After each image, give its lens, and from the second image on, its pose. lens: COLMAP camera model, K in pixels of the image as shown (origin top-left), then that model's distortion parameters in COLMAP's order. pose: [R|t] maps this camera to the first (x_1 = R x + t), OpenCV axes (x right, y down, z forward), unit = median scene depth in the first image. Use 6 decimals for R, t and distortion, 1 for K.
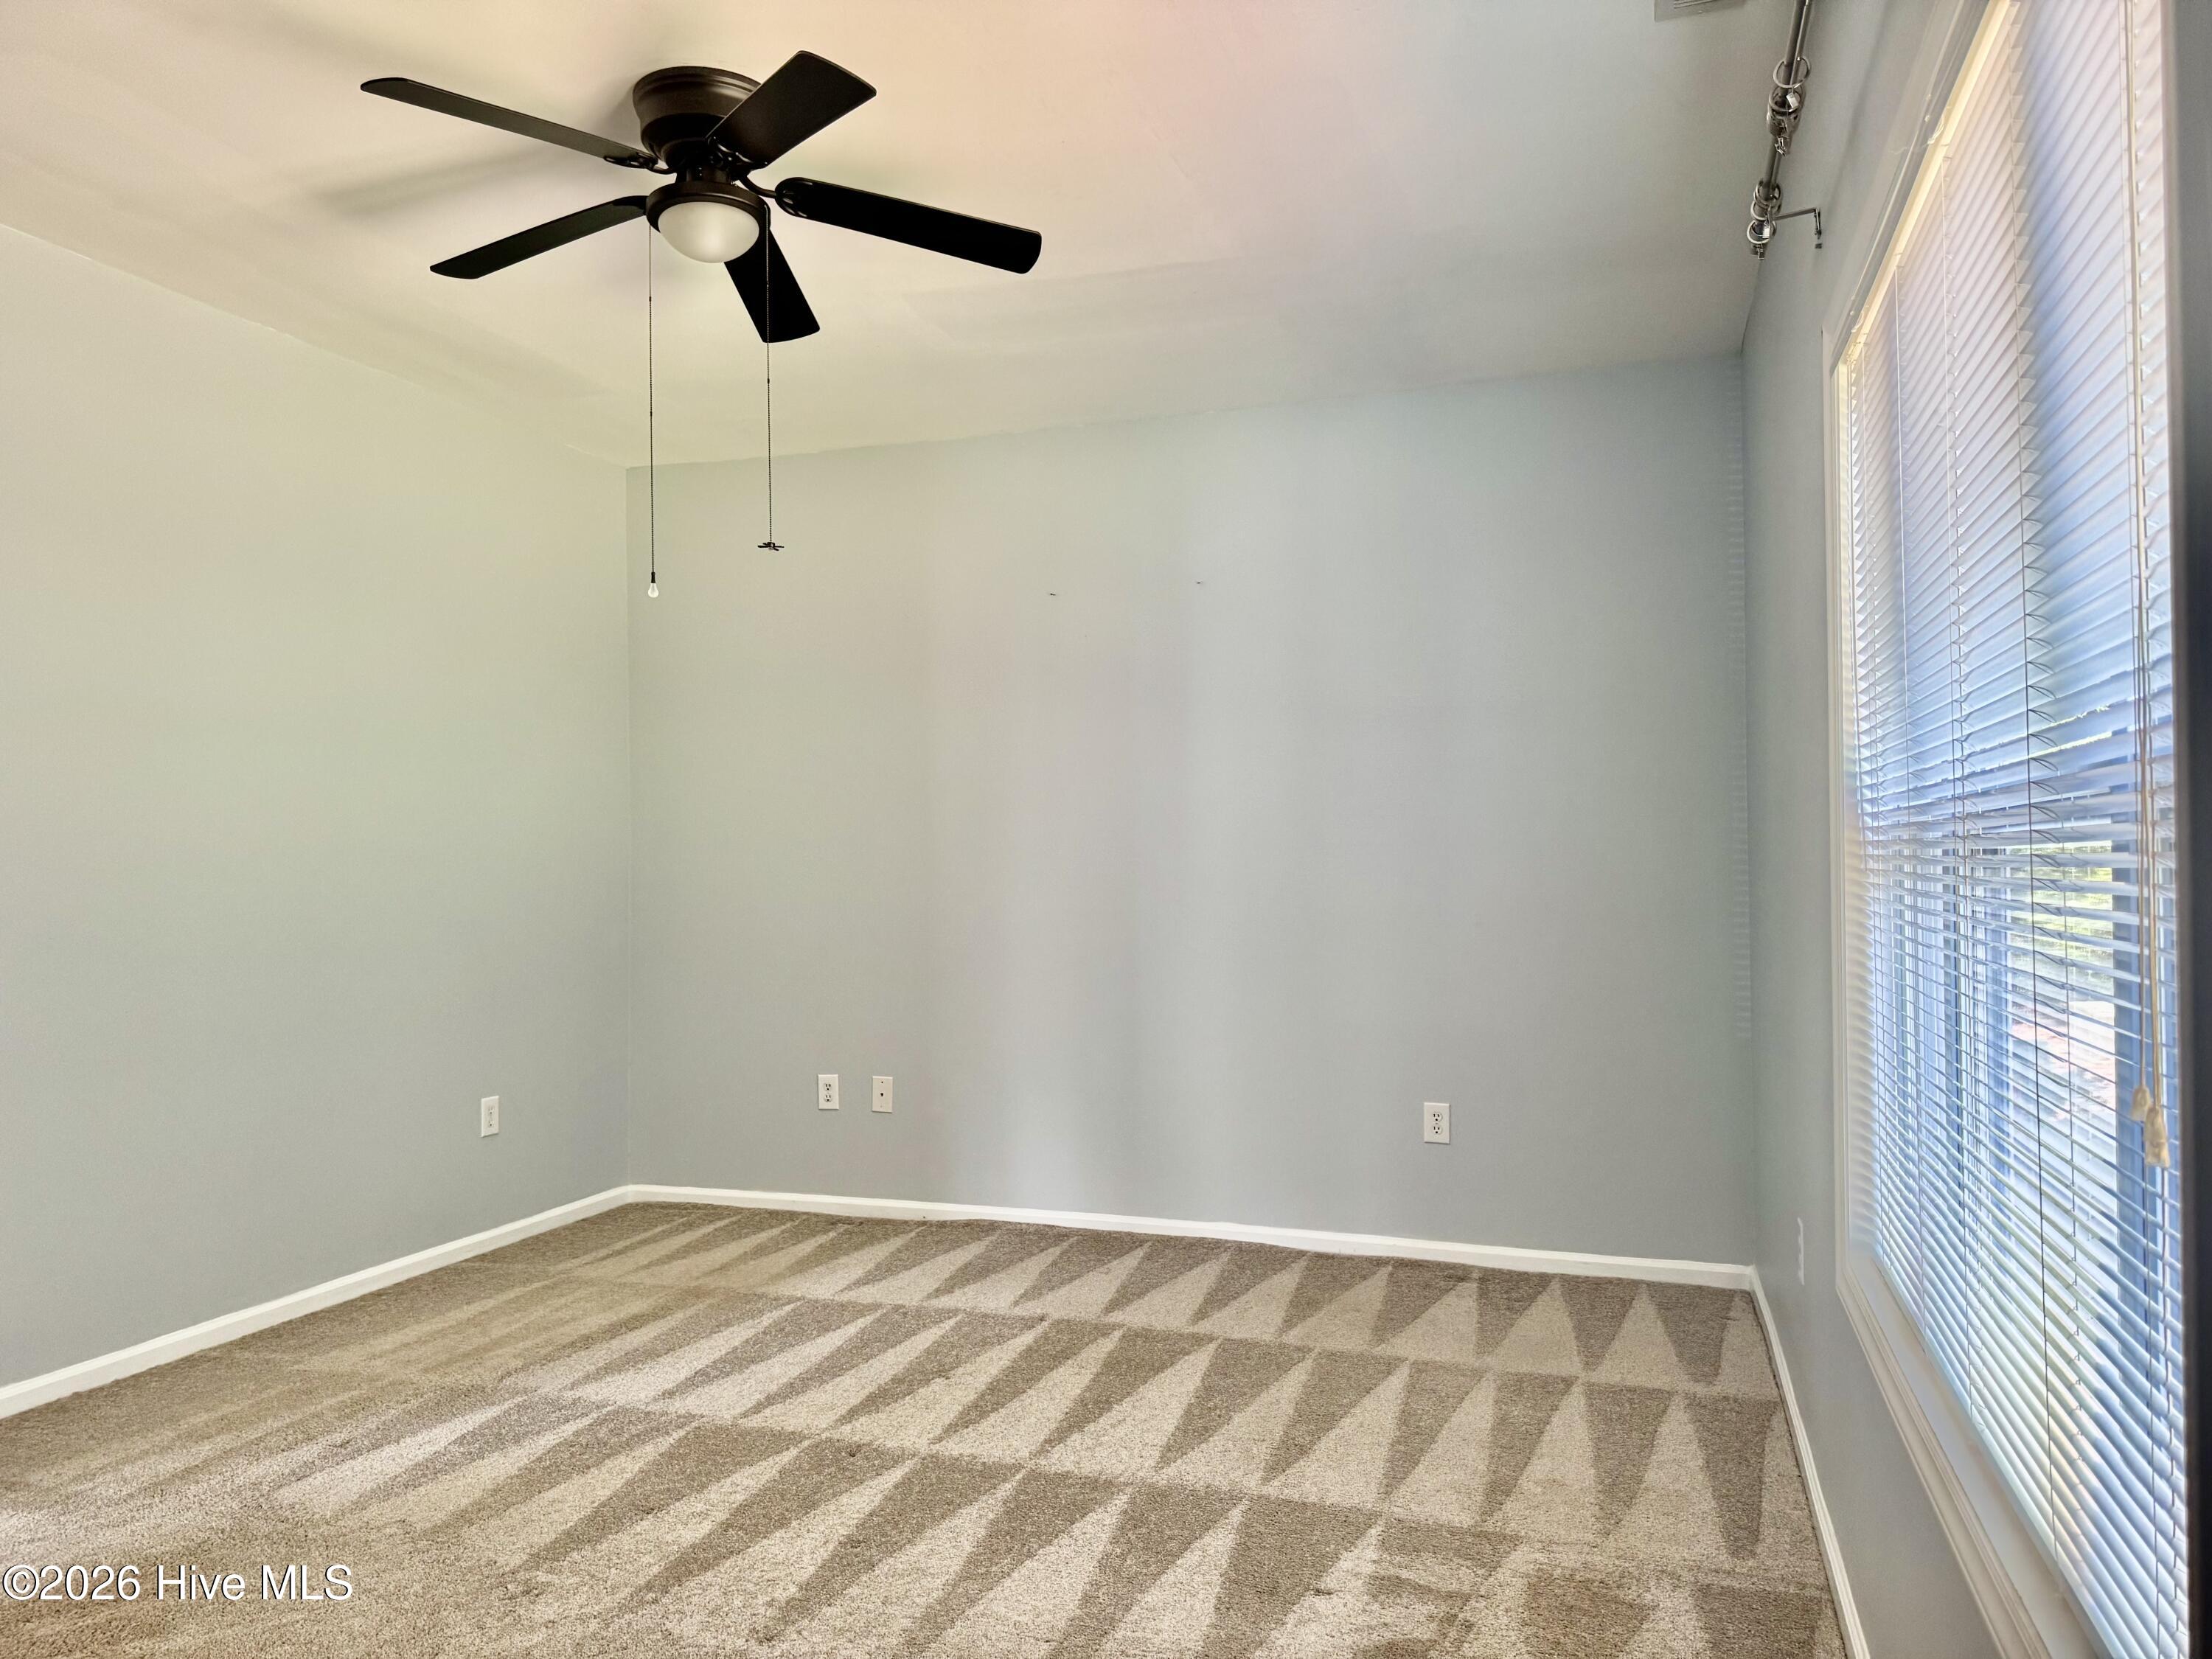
lens RADIAL K [[1531.0, 0, 1101.5], [0, 1531.0, 837.1], [0, 0, 1]] dist [0.108440, -0.185782]
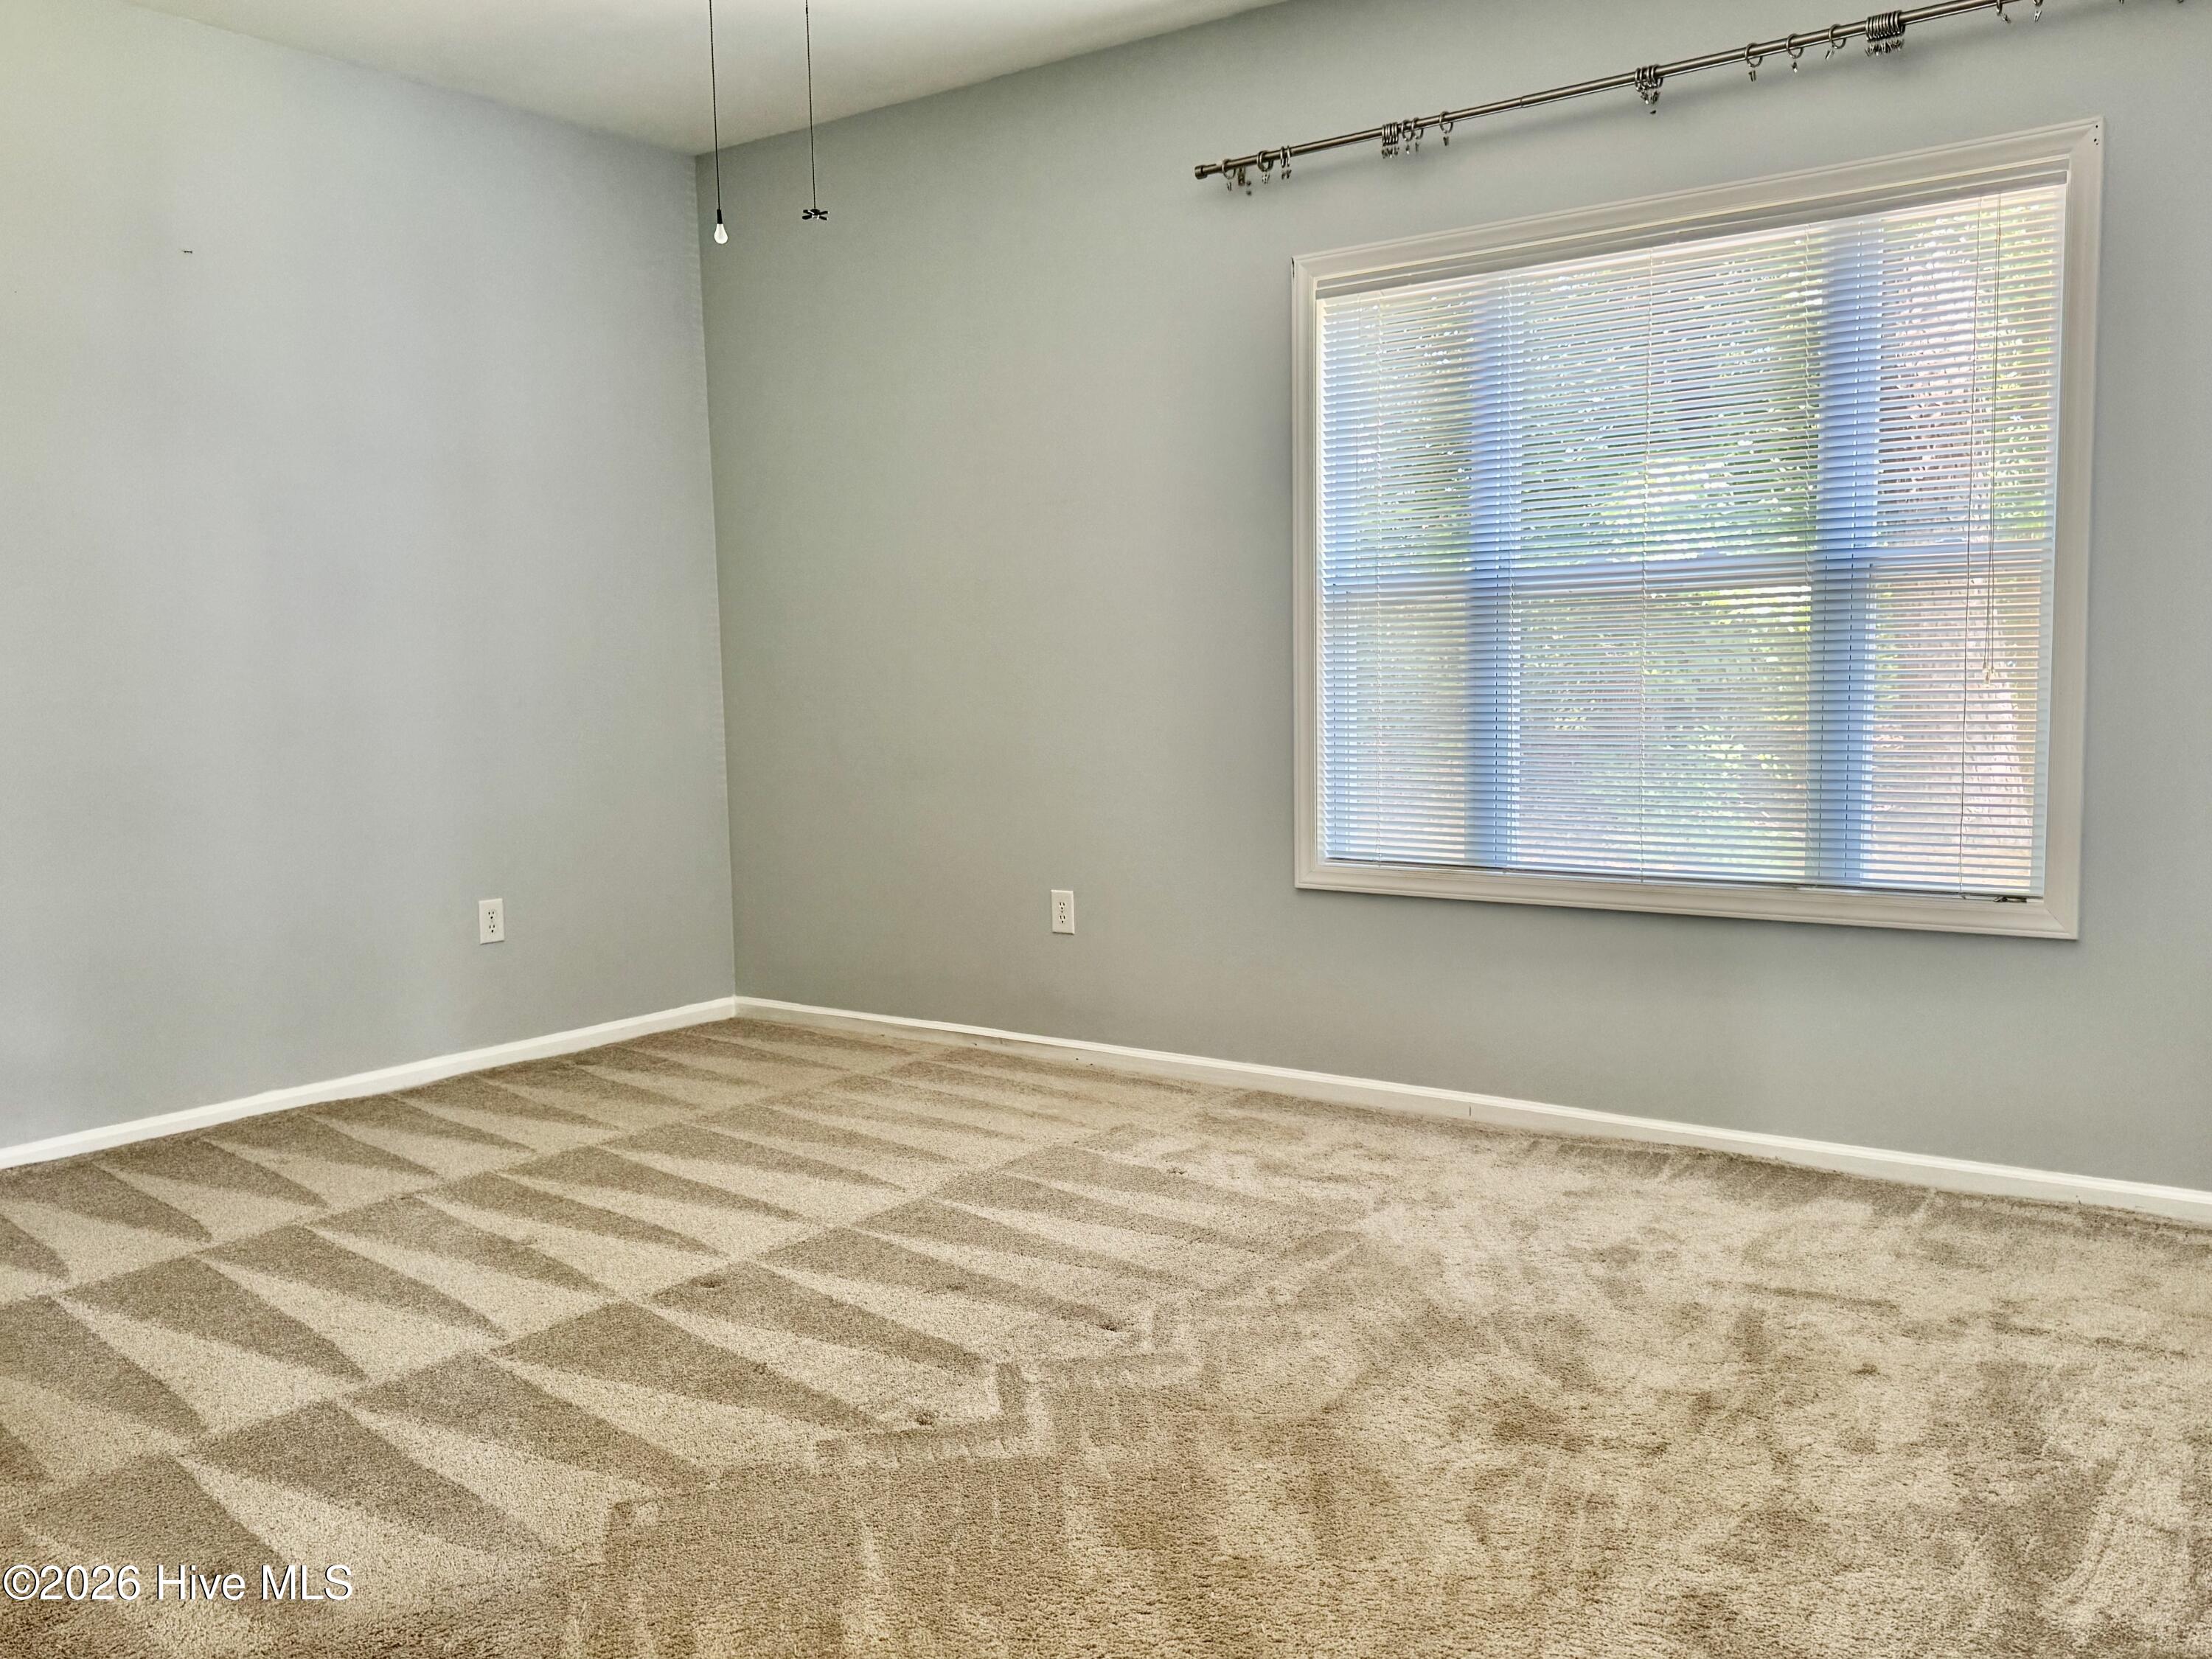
lens RADIAL K [[1803.0, 0, 1106.8], [0, 1803.0, 837.5], [0, 0, 1]] dist [0.154112, -0.287874]
pose [[0.271645, -0.081276, 0.958959, -1.038759], [-0.006389, 0.996253, 0.086247, 0.055456], [-0.962376, -0.029556, 0.270108, 0.505350]]
